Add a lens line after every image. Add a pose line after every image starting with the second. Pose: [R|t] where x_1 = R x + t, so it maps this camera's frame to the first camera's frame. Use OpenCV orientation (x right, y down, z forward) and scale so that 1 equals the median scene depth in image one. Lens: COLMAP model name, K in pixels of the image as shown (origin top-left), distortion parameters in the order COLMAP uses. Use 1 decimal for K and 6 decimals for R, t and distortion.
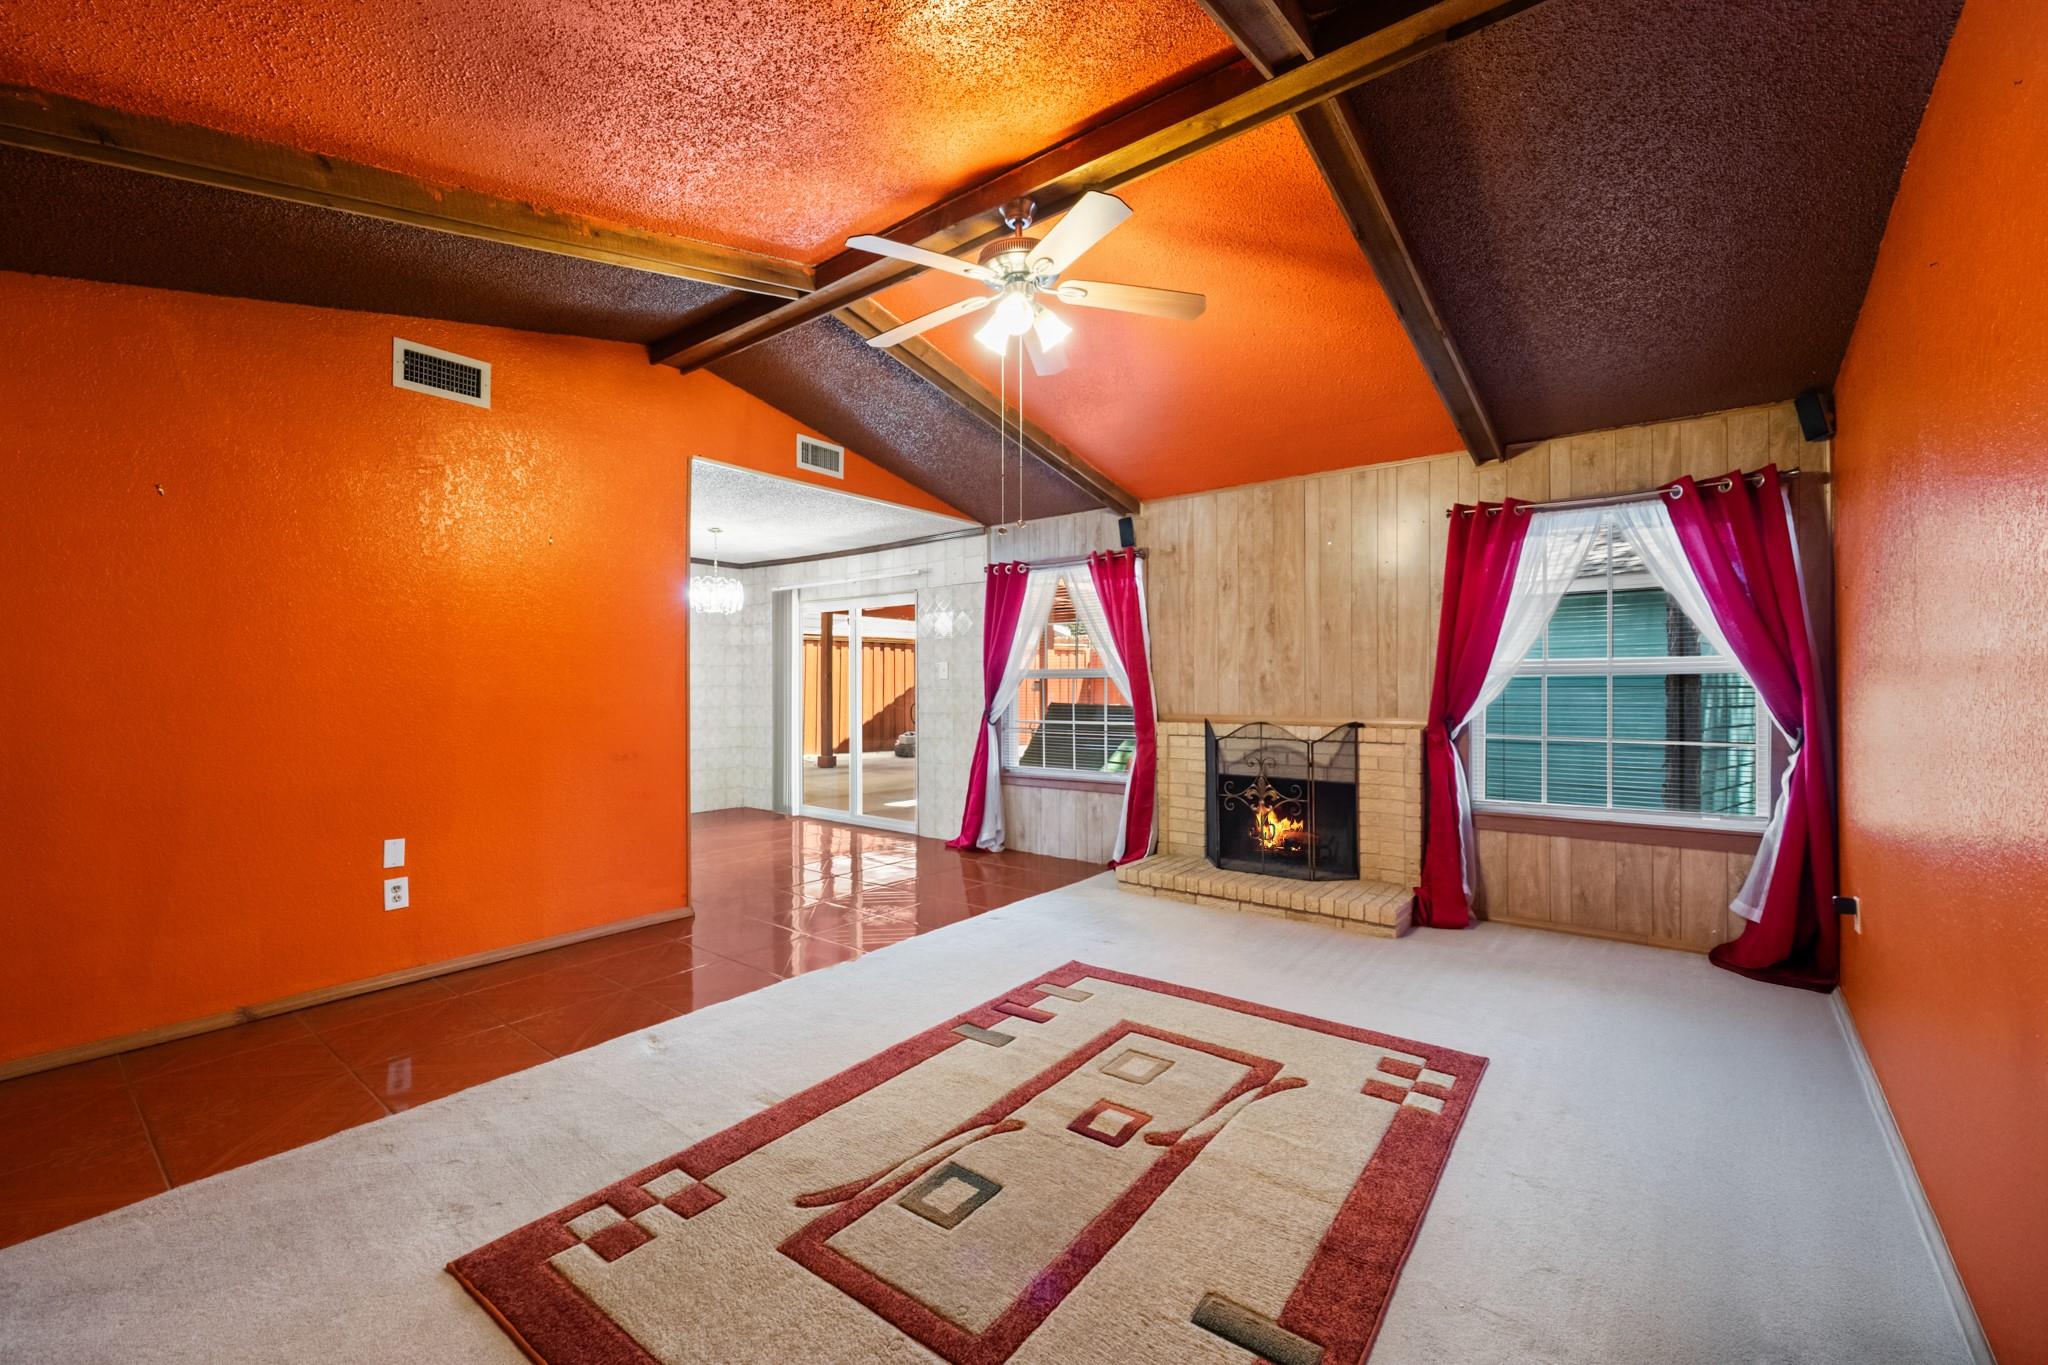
lens RADIAL K [[826.3, 0, 1026.8], [0, 826.3, 679.0], [0, 0, 1]] dist [-0.009759, 0.000452]
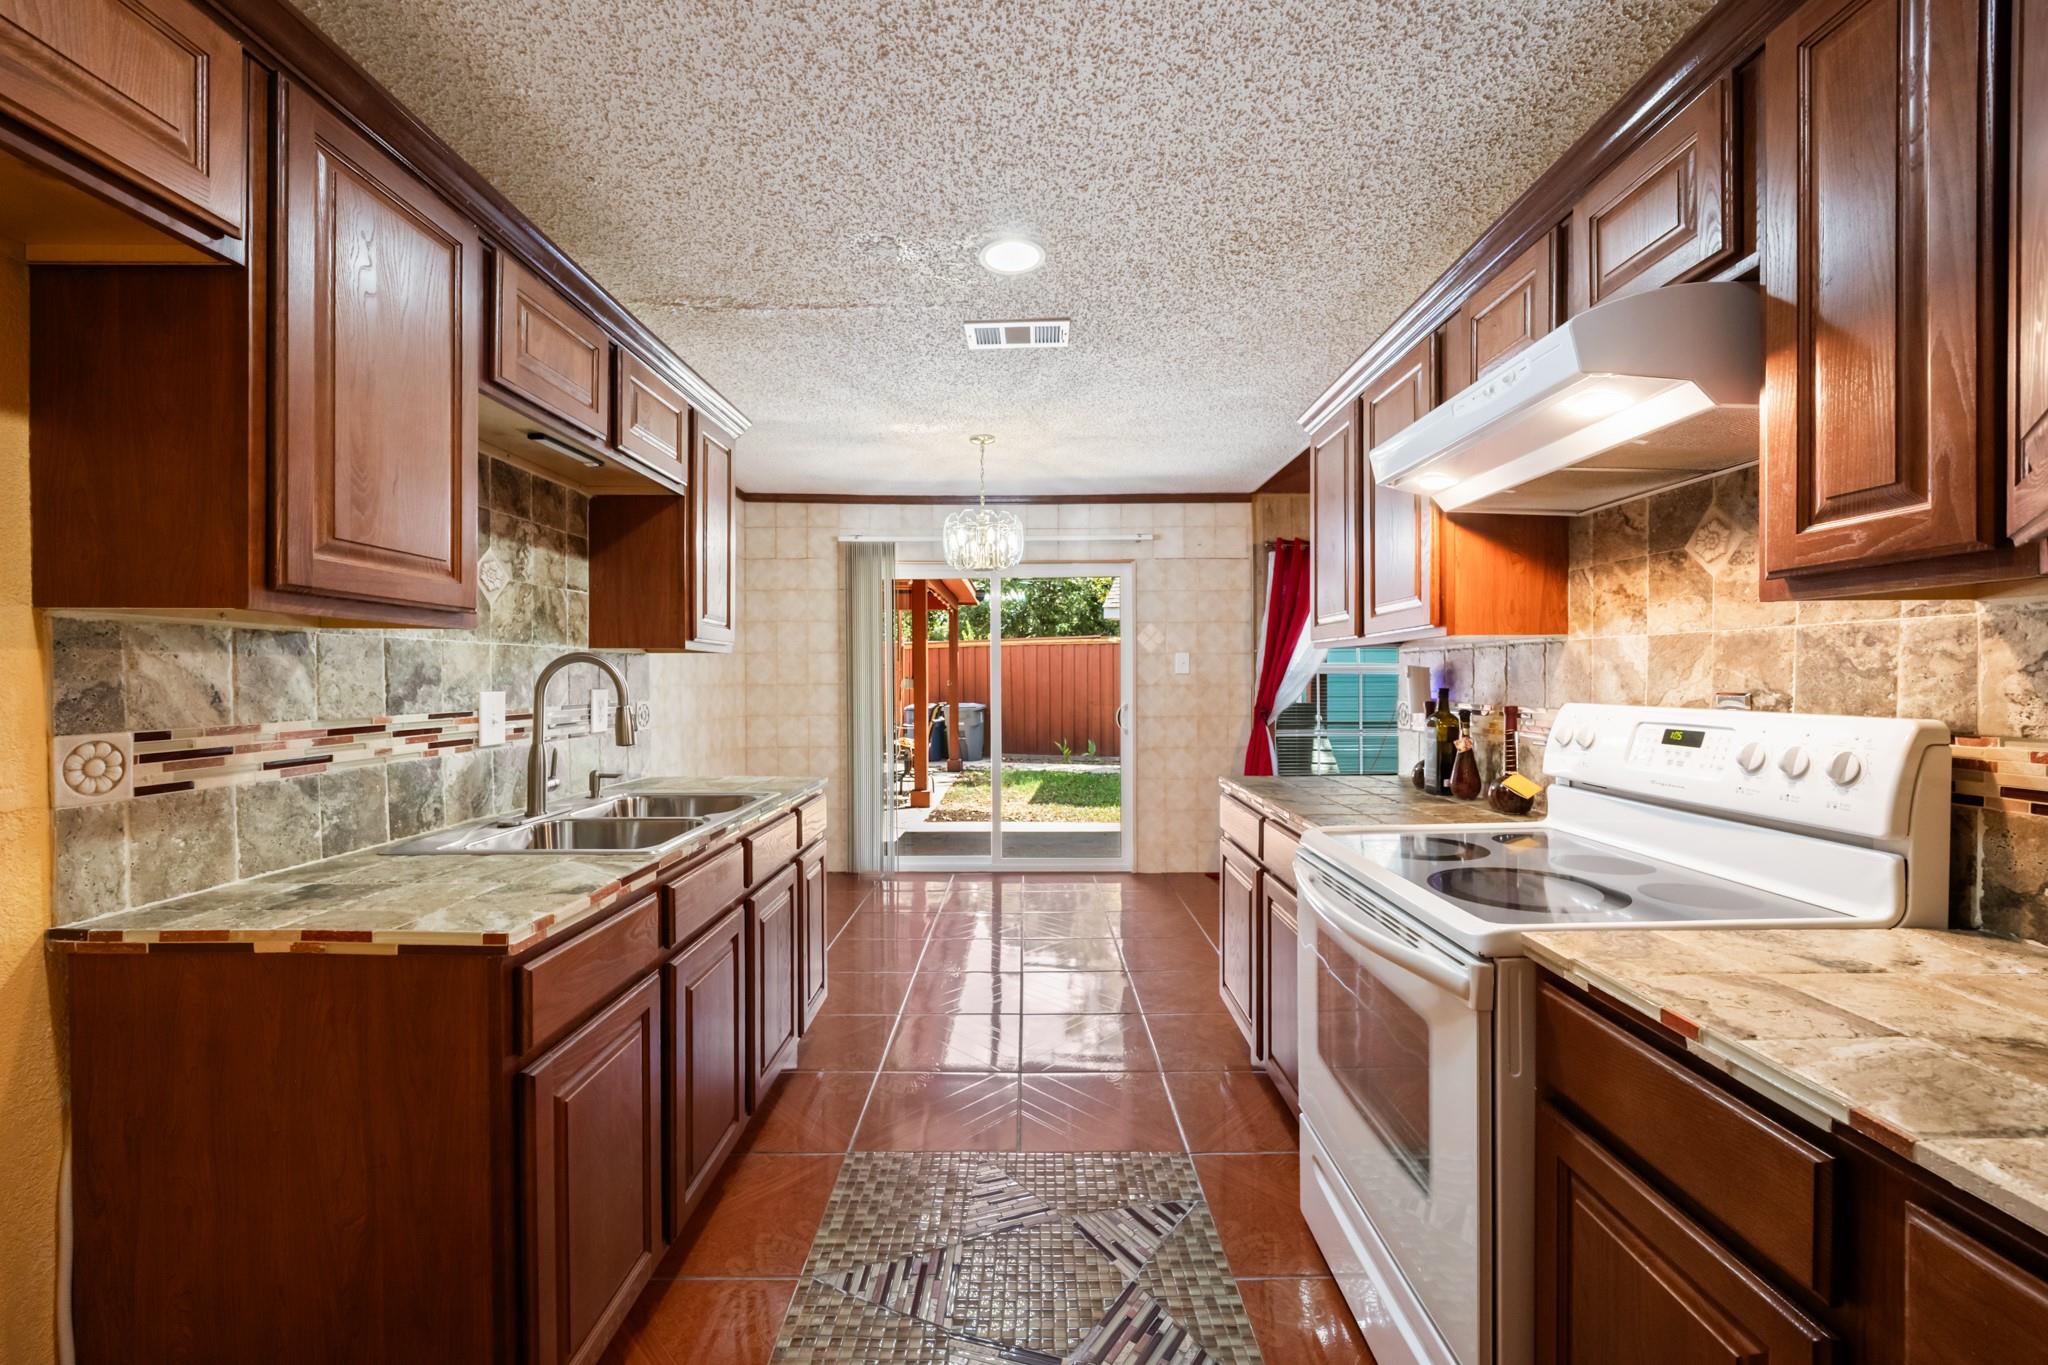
lens RADIAL K [[826.0, 0, 1022.1], [0, 826.0, 692.3], [0, 0, 1]] dist [-0.015180, 0.000085]
pose [[0.798873, -0.009489, 0.601425, -0.844853], [-0.001841, 0.999832, 0.018221, 0.004086], [-0.601497, -0.015663, 0.798722, 0.534287]]
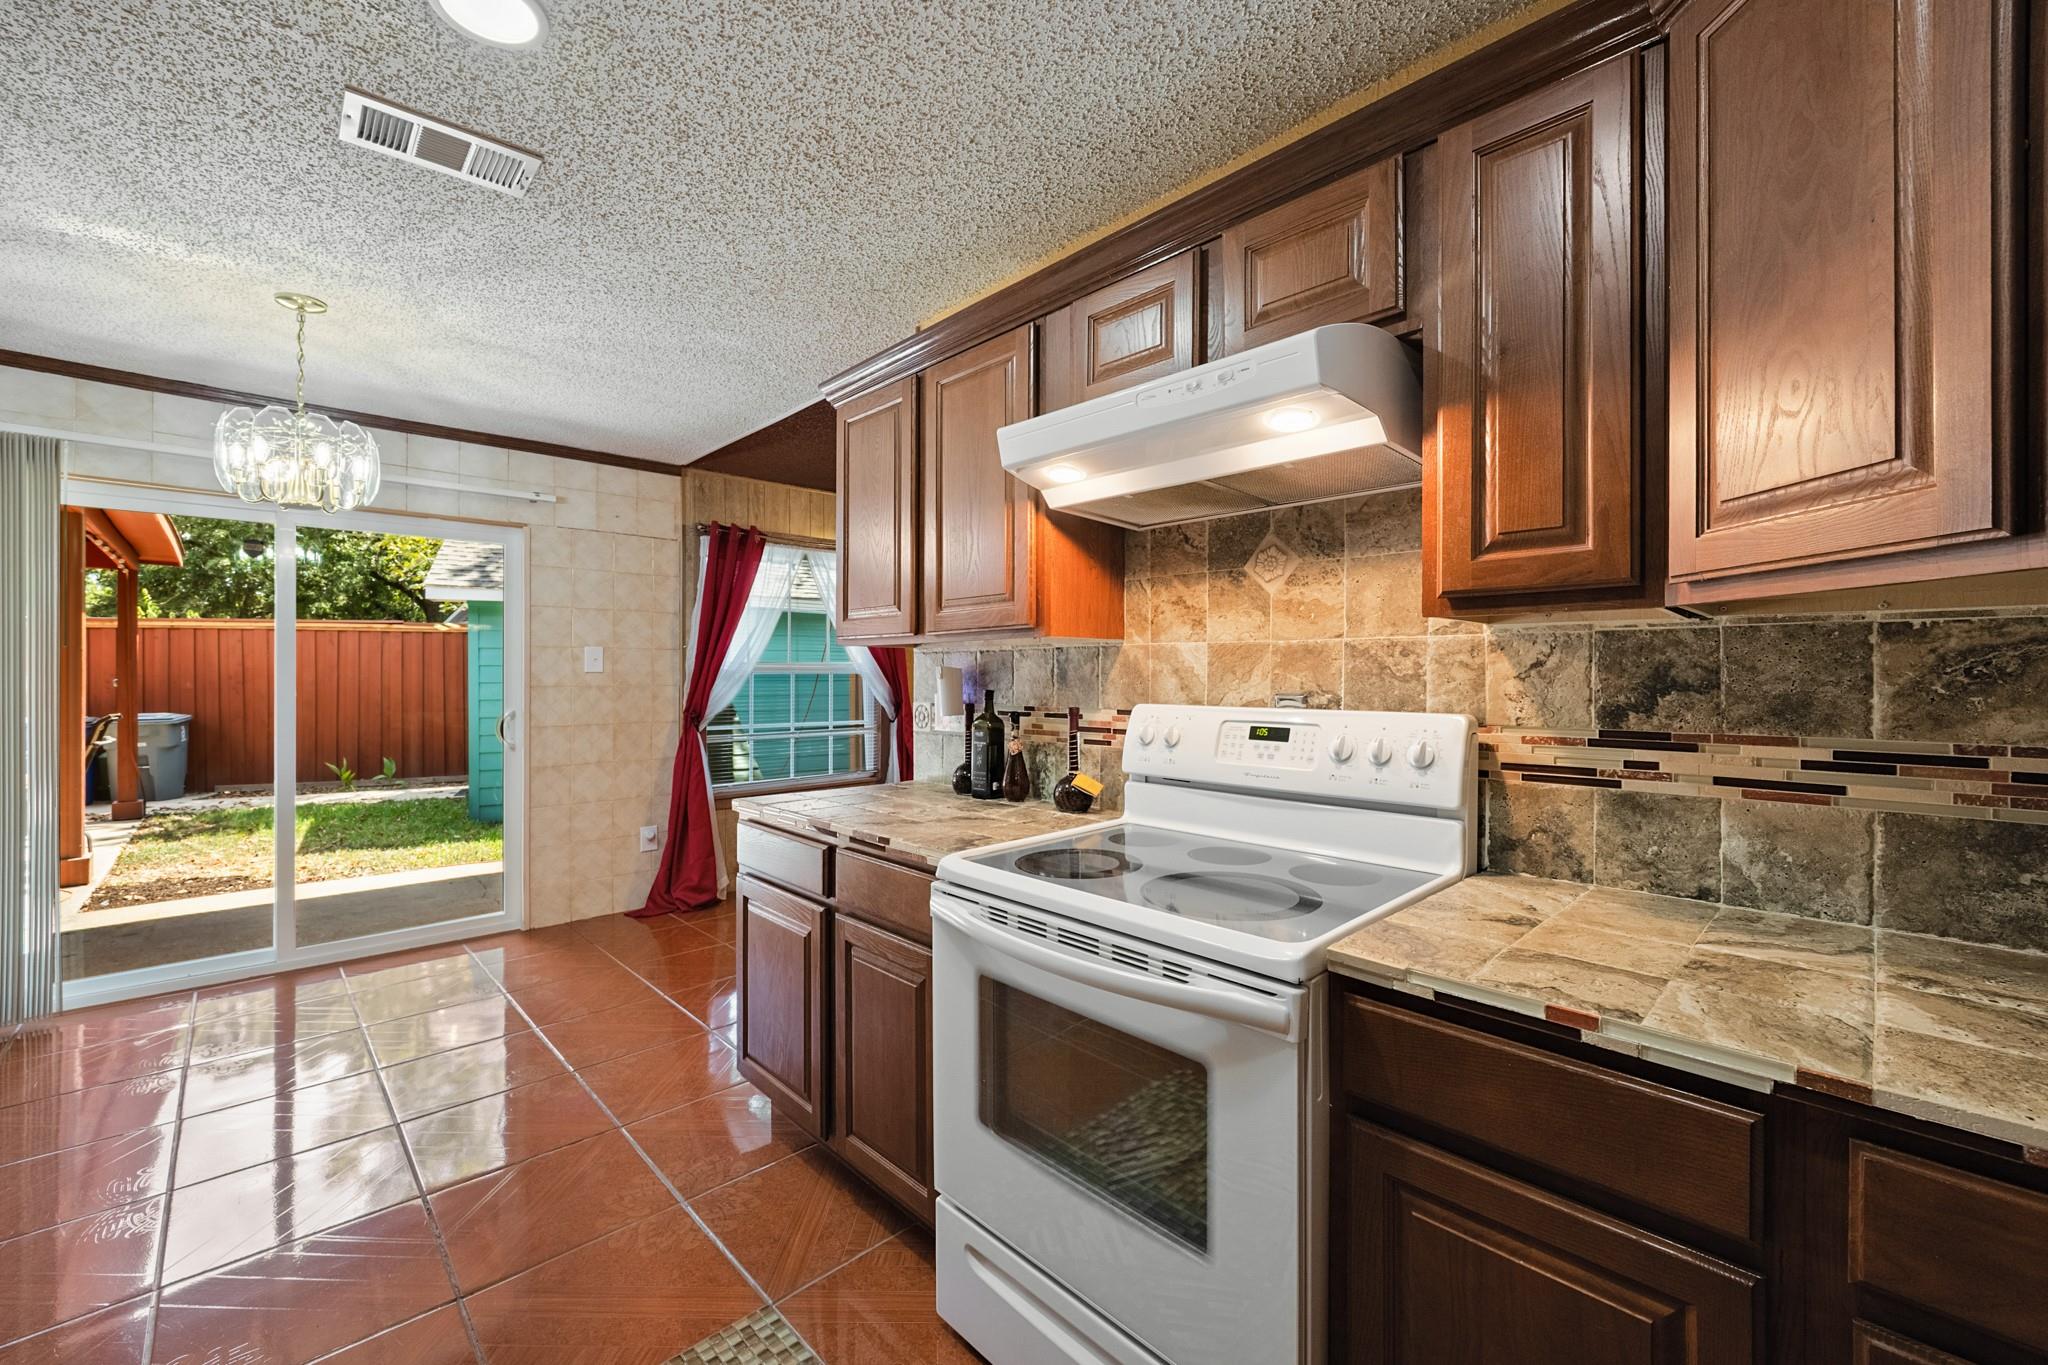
lens RADIAL K [[826.3, 0, 1026.8], [0, 826.3, 679.0], [0, 0, 1]] dist [-0.009759, 0.000452]
pose [[0.148685, 0.001223, 0.988884, -0.828040], [-0.006375, 0.999980, -0.000278, 0.003664], [-0.988864, -0.006263, 0.148690, 0.668401]]
